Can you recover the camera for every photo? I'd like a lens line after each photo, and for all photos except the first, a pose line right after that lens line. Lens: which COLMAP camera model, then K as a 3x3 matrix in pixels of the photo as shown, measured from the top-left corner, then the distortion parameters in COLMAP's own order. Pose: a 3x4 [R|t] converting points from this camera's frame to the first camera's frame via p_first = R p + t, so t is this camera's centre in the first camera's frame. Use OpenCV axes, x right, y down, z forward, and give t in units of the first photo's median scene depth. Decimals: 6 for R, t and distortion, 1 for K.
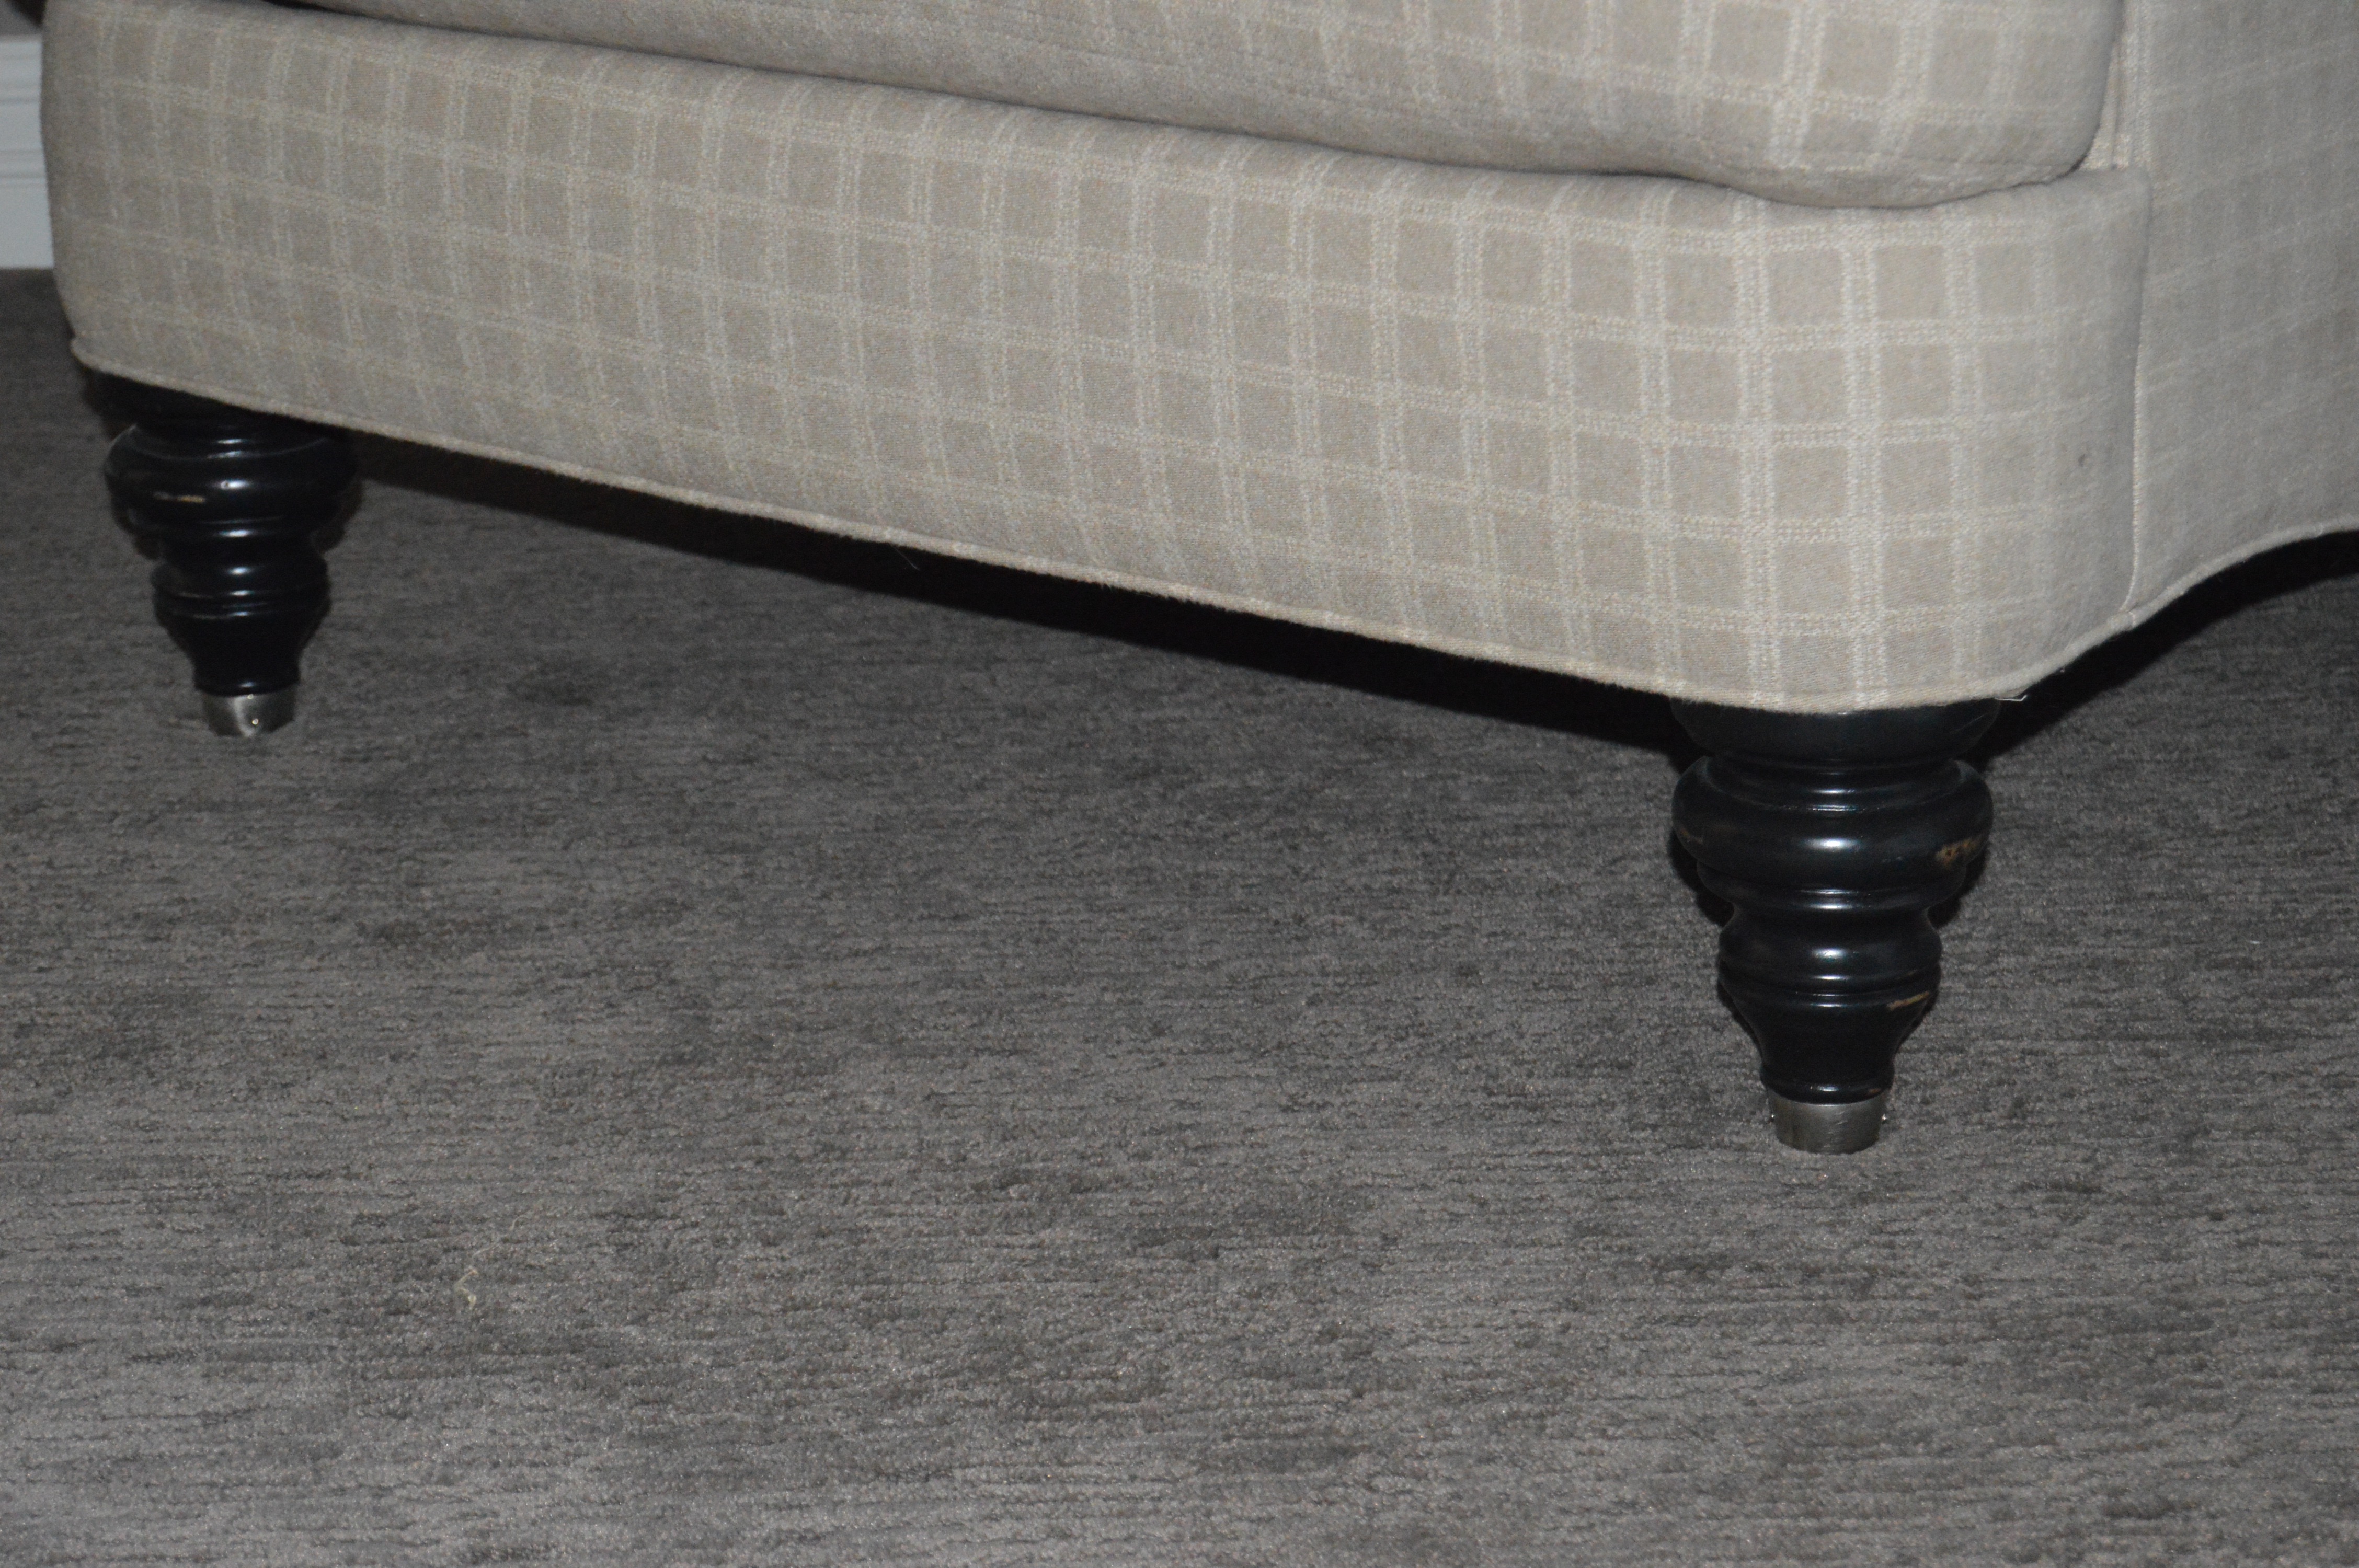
lens RADIAL K [[5119.4, 0, 1179.5], [0, 5119.4, 784.0], [0, 0, 1]] dist [-0.003444, -0.206195]
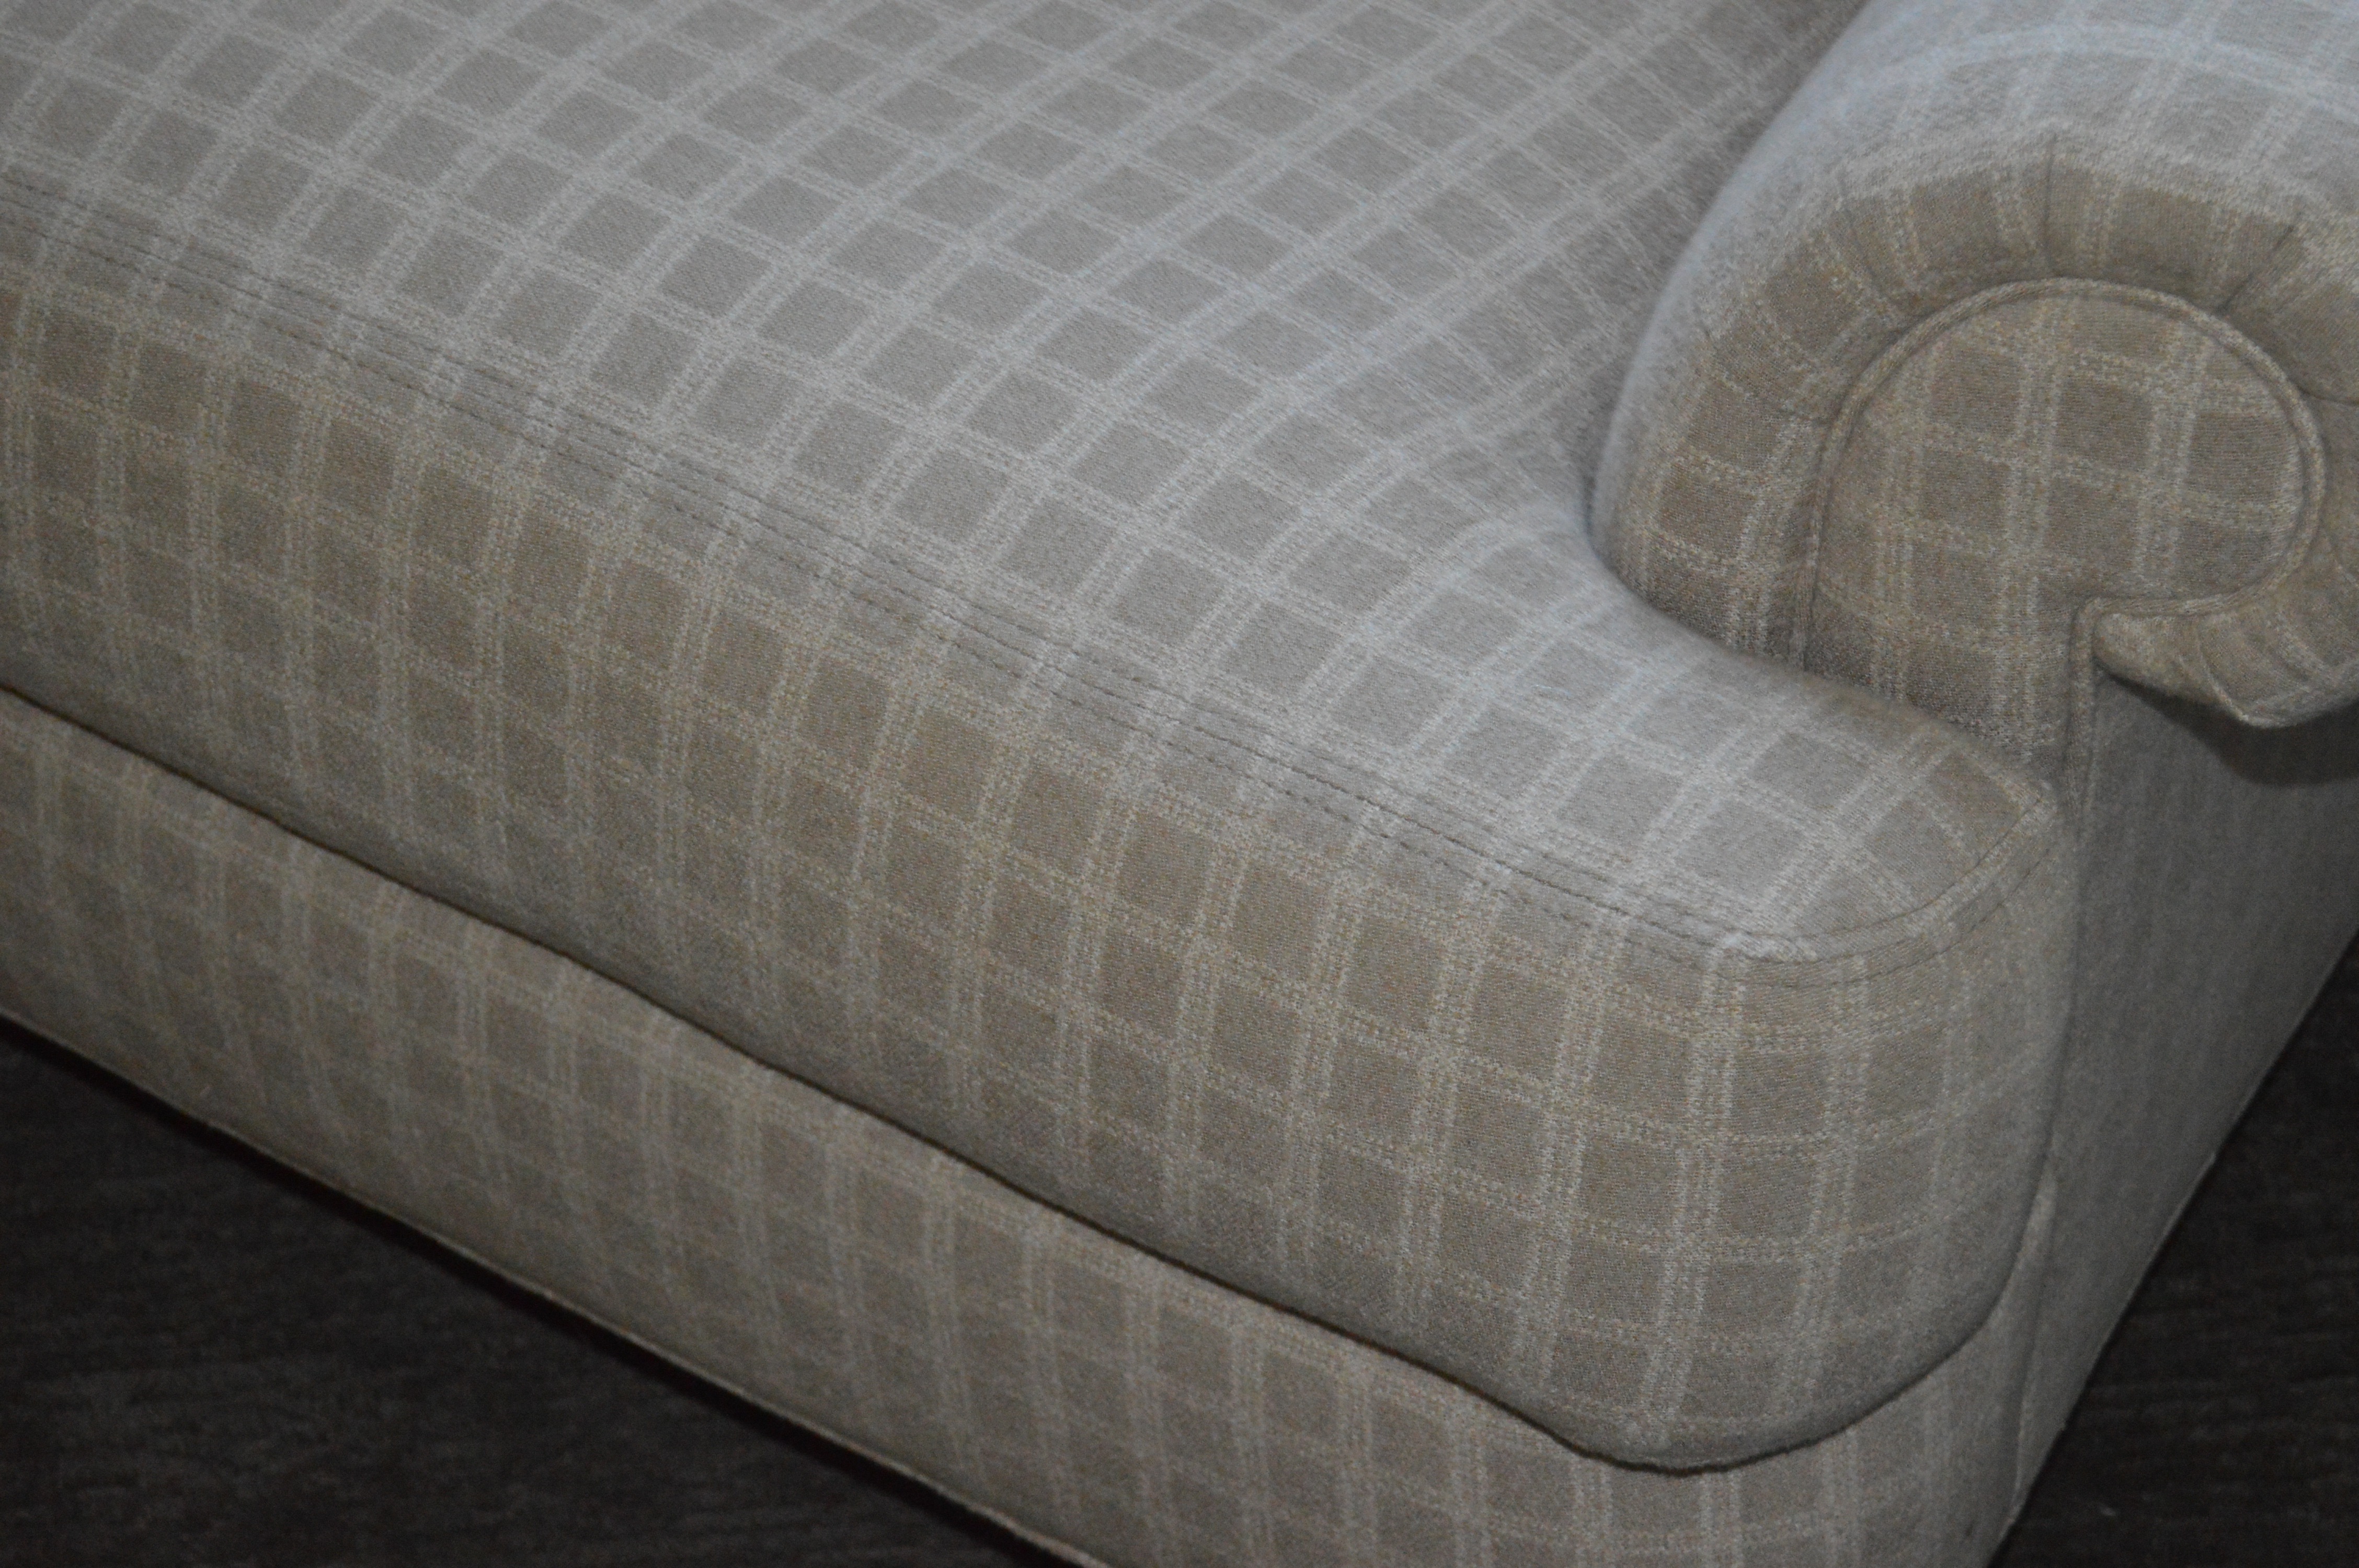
lens RADIAL K [[5164.1, 0, 1179.5], [0, 5164.1, 784.0], [0, 0, 1]] dist [0.010631, -0.365994]
pose [[0.996468, -0.060765, 0.057966, 0.002848], [0.032575, 0.915883, 0.400122, -0.499710], [-0.077403, -0.396821, 0.914627, 0.258860]]
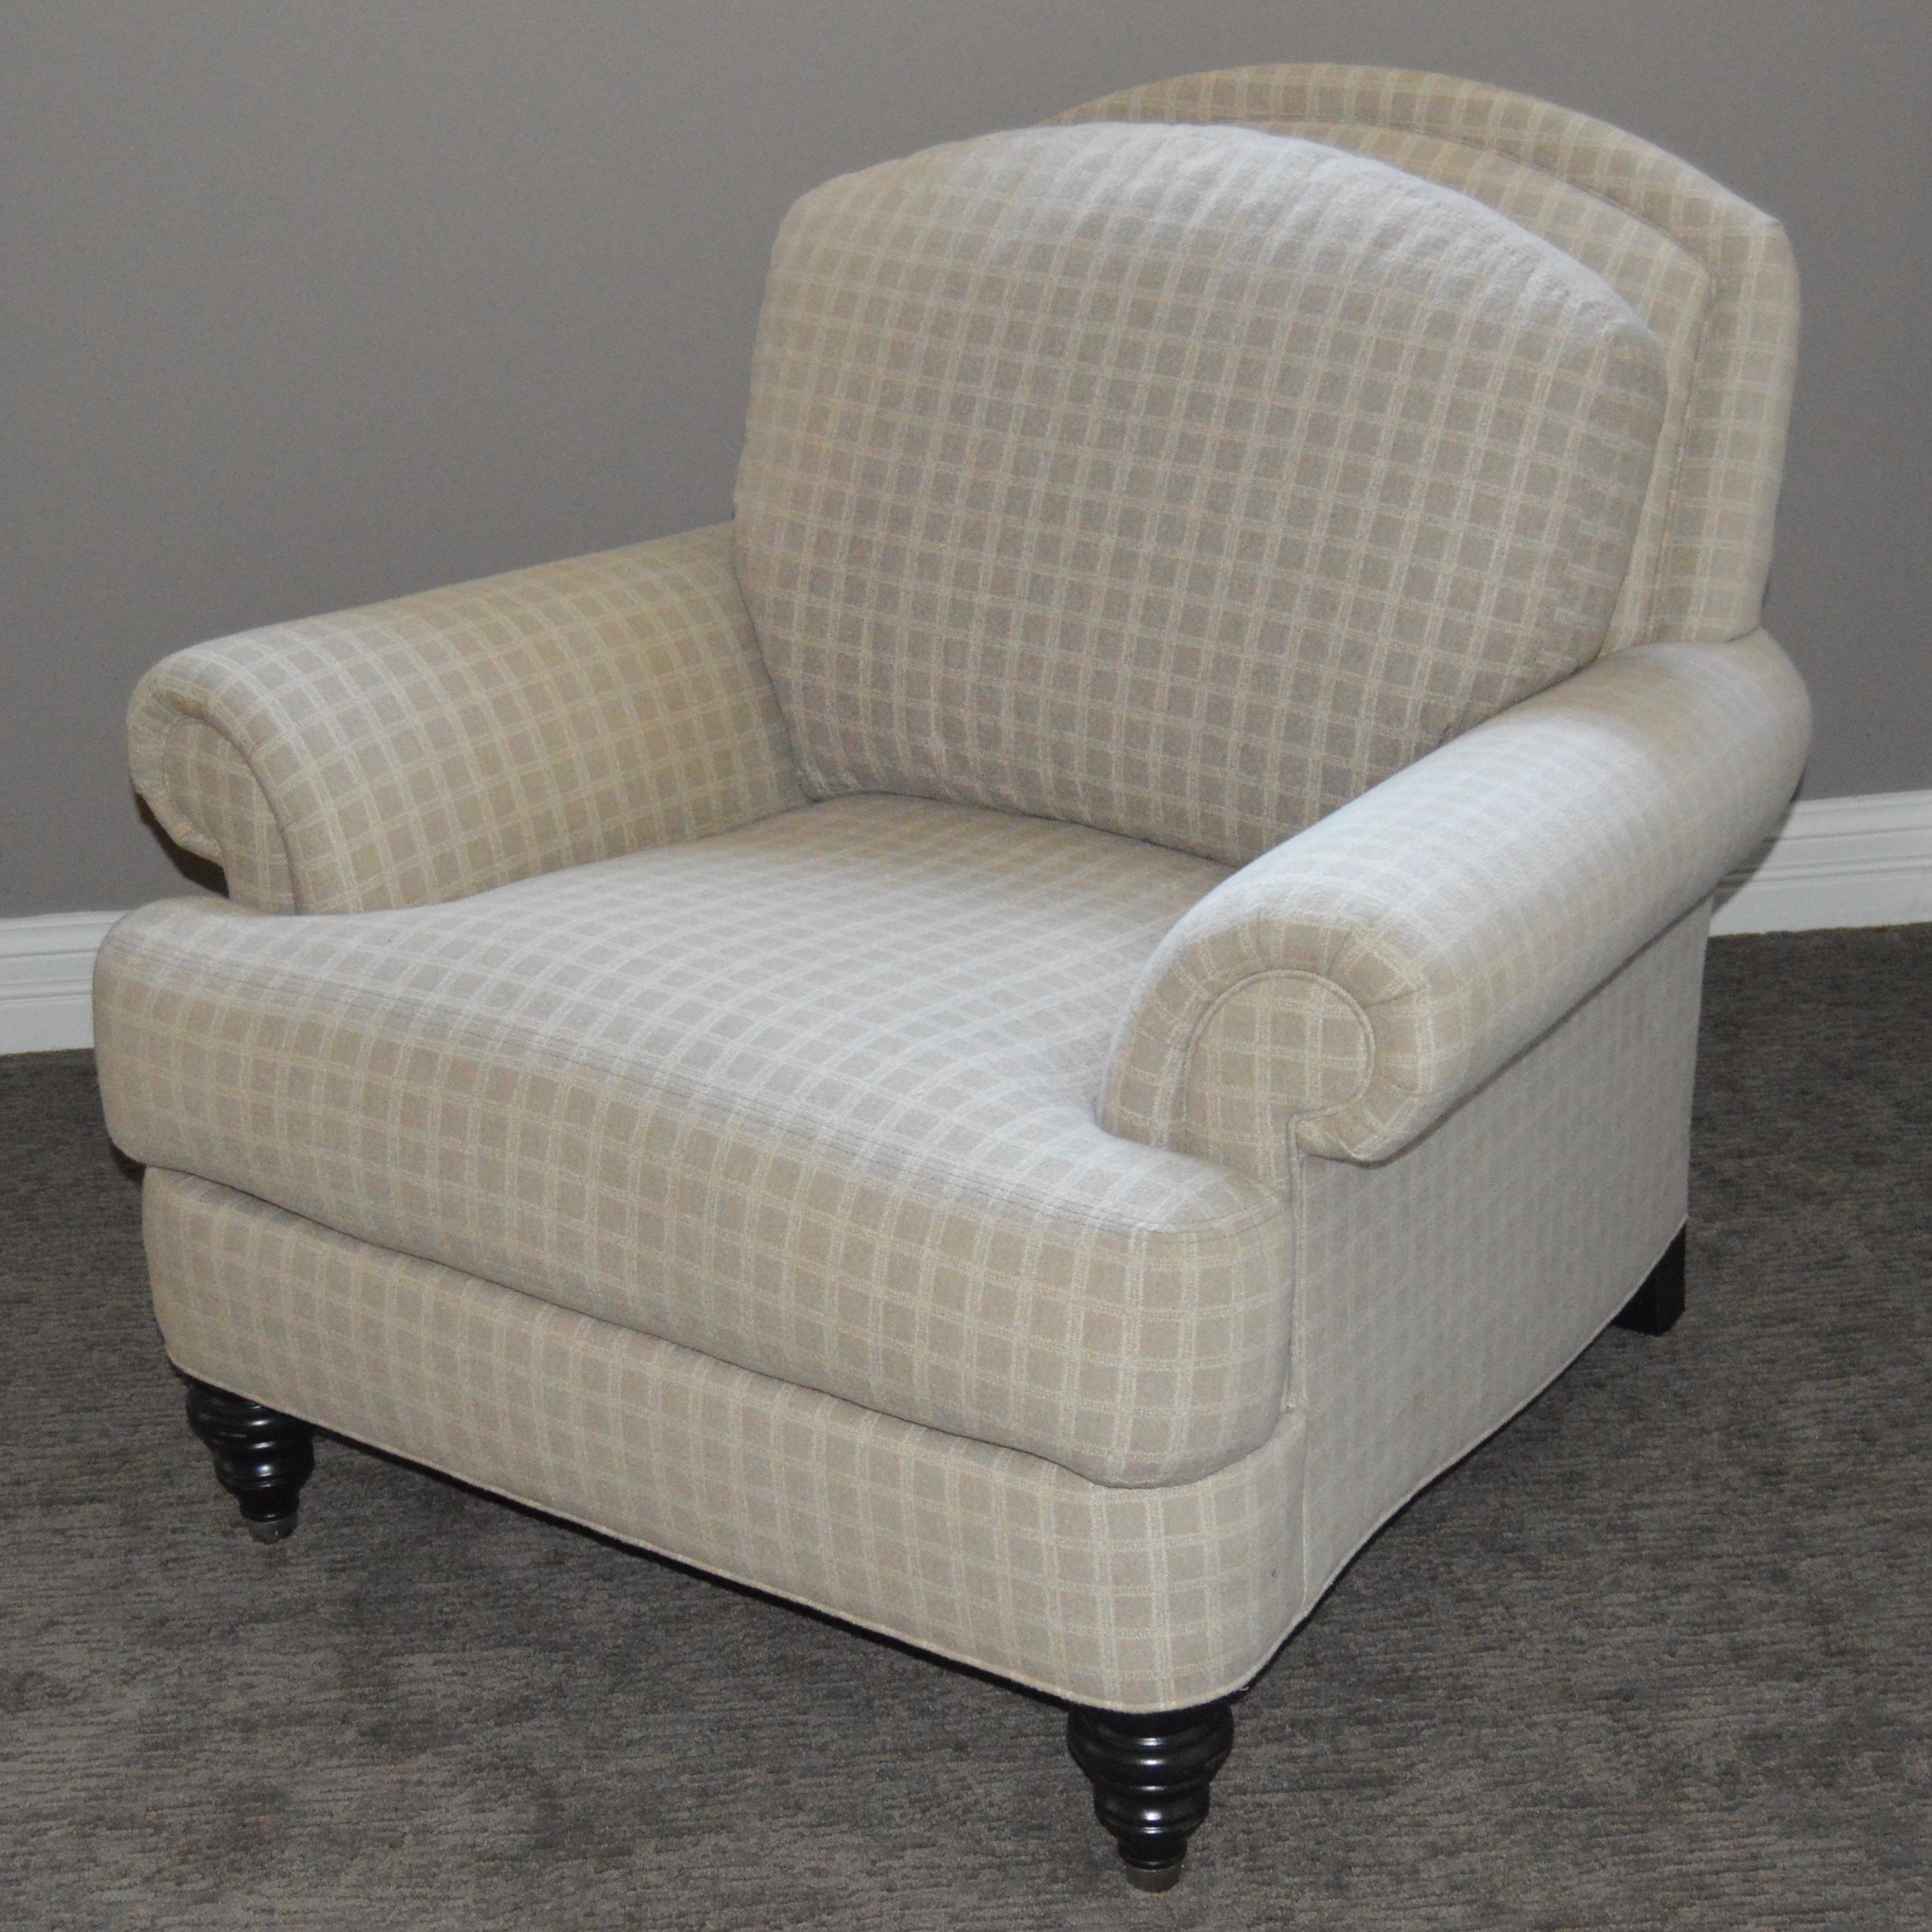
lens RADIAL K [[3520.9, 0, 966.0], [0, 3520.9, 966.0], [0, 0, 1]] dist [-0.098282, 0.107376]
pose [[0.997346, -0.038911, 0.061533, -0.010609], [0.033994, 0.996293, 0.079022, -0.379276], [-0.064379, -0.076720, 0.994972, -0.272868]]
